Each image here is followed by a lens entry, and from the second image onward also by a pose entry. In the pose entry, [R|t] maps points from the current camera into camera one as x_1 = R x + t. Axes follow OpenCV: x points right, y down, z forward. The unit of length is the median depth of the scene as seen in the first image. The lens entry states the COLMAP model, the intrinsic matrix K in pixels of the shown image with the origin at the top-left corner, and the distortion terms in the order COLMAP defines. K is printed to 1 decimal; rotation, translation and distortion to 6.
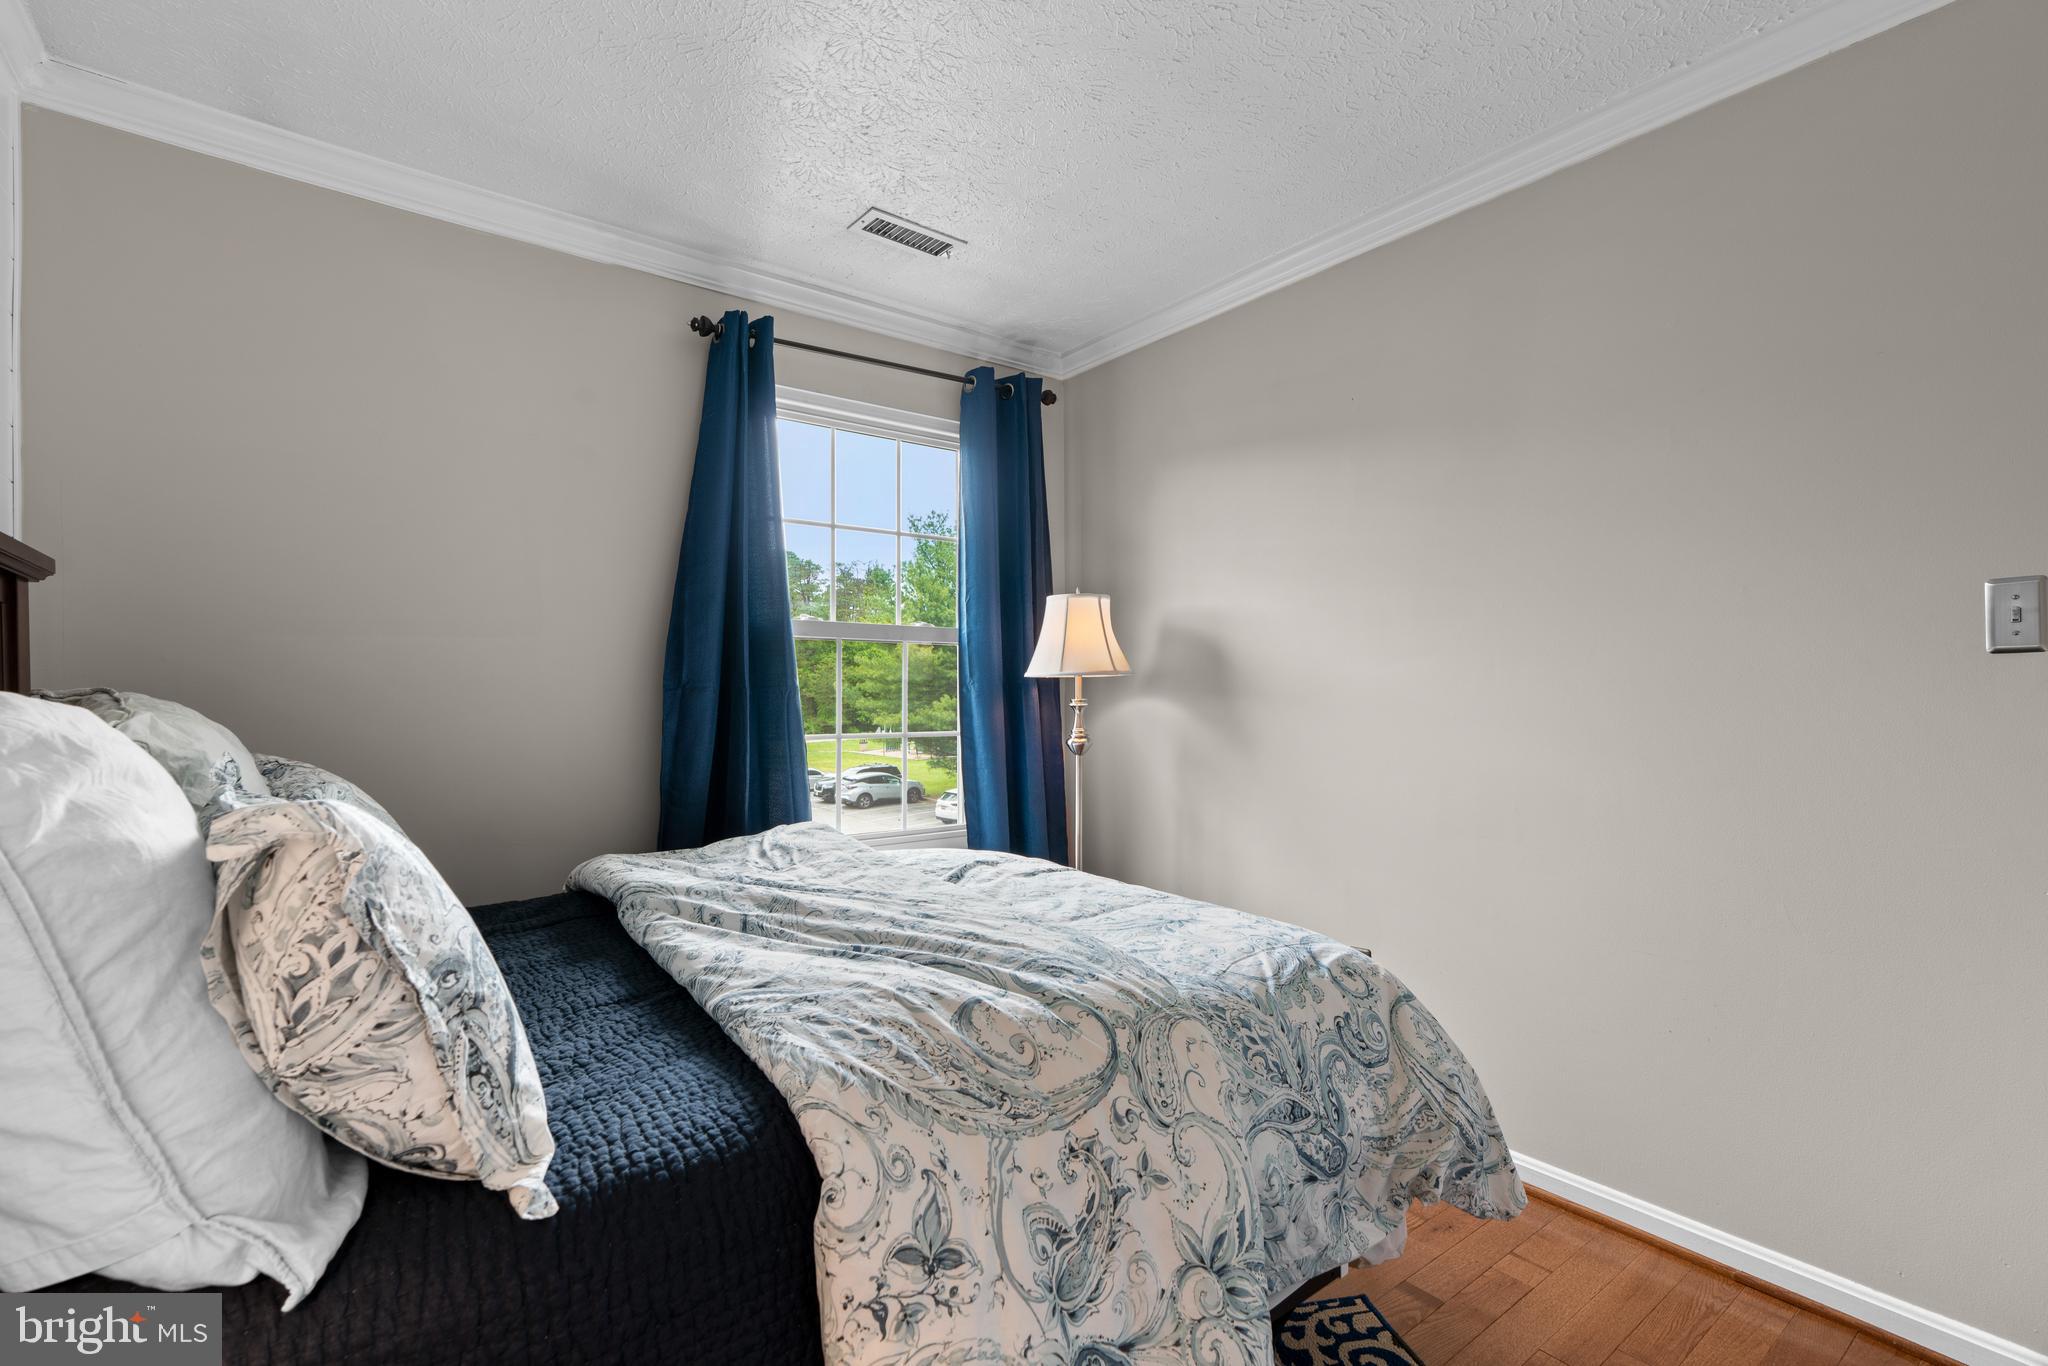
lens RADIAL K [[925.1, 0, 1024.0], [0, 925.1, 683.0], [0, 0, 1]] dist [-0.010622, 0.000010]
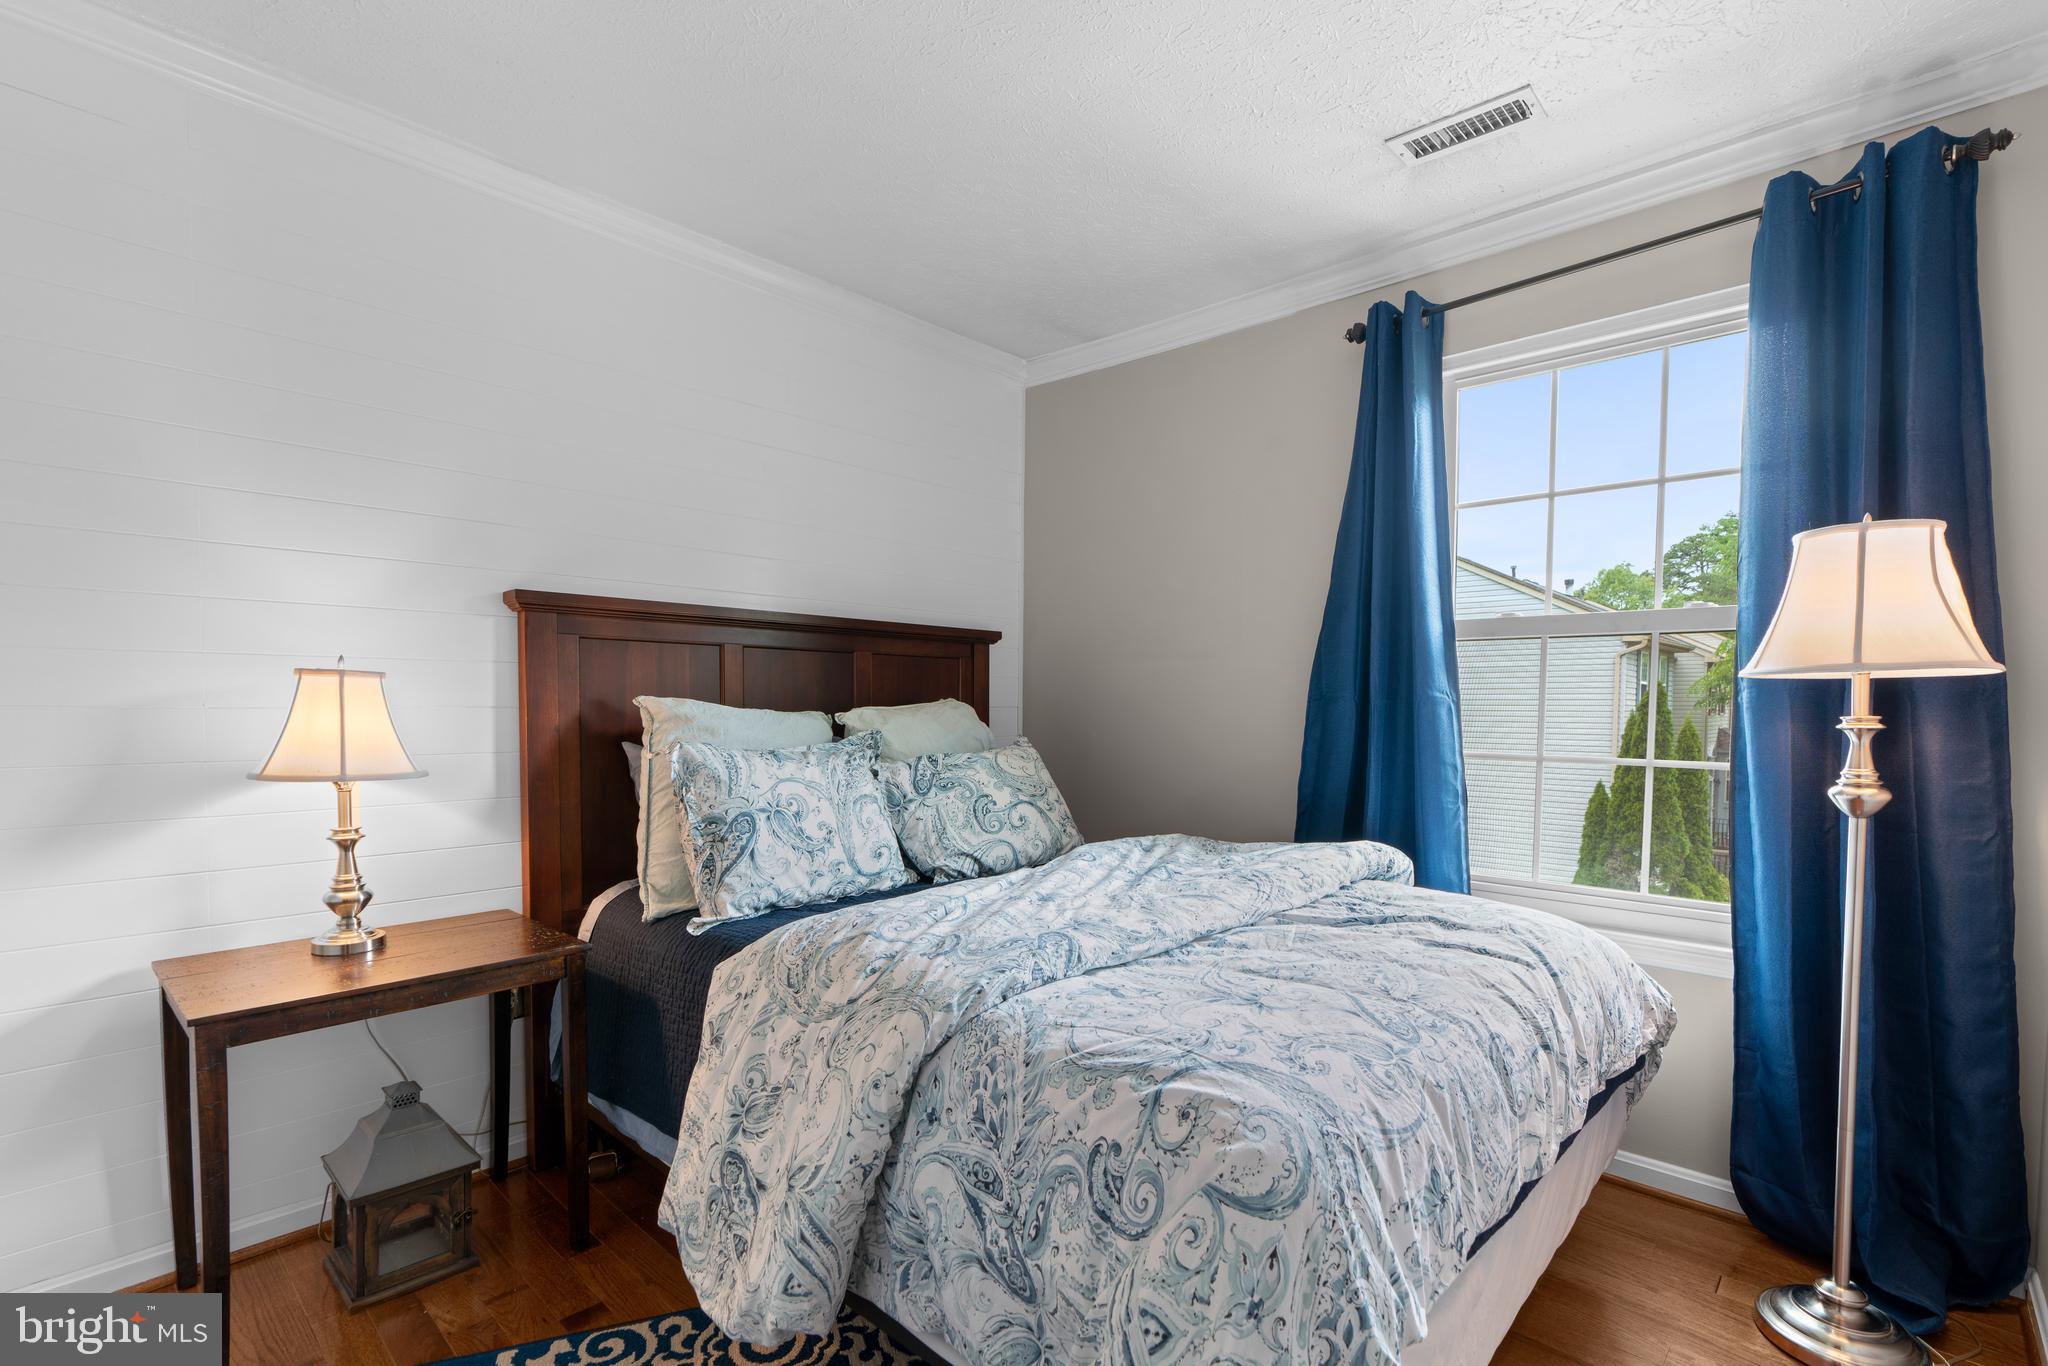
lens RADIAL K [[911.8, 0, 952.0], [0, 911.8, 721.3], [0, 0, 1]] dist [-0.008199, 0.000380]
pose [[0.145331, 0.020630, -0.989168, 0.877455], [0.005187, 0.999753, 0.021613, 0.010105], [0.989369, -0.008272, 0.145189, 0.658249]]
